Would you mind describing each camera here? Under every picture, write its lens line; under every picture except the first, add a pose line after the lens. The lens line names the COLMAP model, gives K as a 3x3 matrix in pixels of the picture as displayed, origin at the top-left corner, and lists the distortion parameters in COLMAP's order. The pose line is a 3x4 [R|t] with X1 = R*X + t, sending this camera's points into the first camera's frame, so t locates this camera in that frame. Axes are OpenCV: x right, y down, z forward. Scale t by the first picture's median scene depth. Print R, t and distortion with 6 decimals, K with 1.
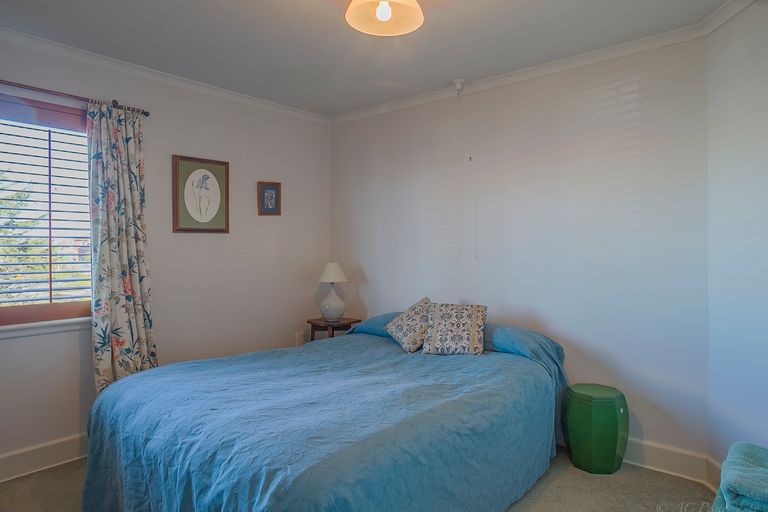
lens RADIAL K [[461.2, 0, 384.0], [0, 461.2, 256.0], [0, 0, 1]] dist [-0.000082, 0.000844]
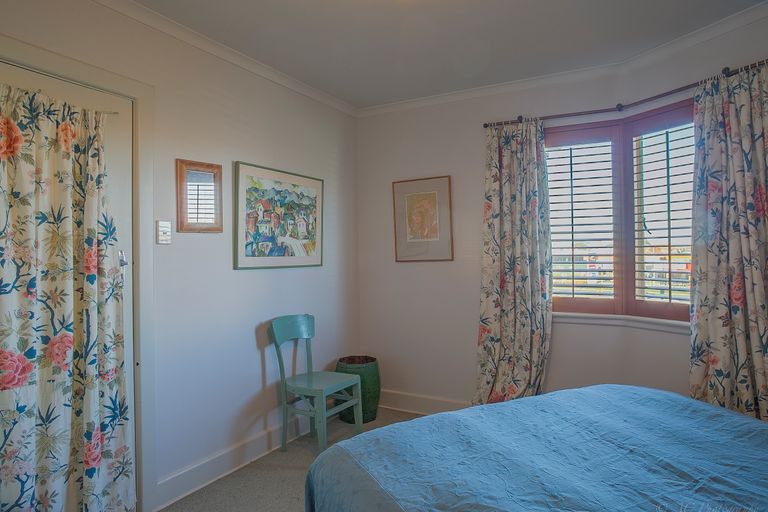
lens RADIAL K [[461.2, 0, 384.0], [0, 461.2, 256.0], [0, 0, 1]] dist [-0.000082, 0.000844]
pose [[-0.302089, 0.016046, -0.953145, 0.410012], [0.002143, 0.999867, 0.016153, -0.016088], [0.953277, 0.002837, -0.302083, 0.700035]]
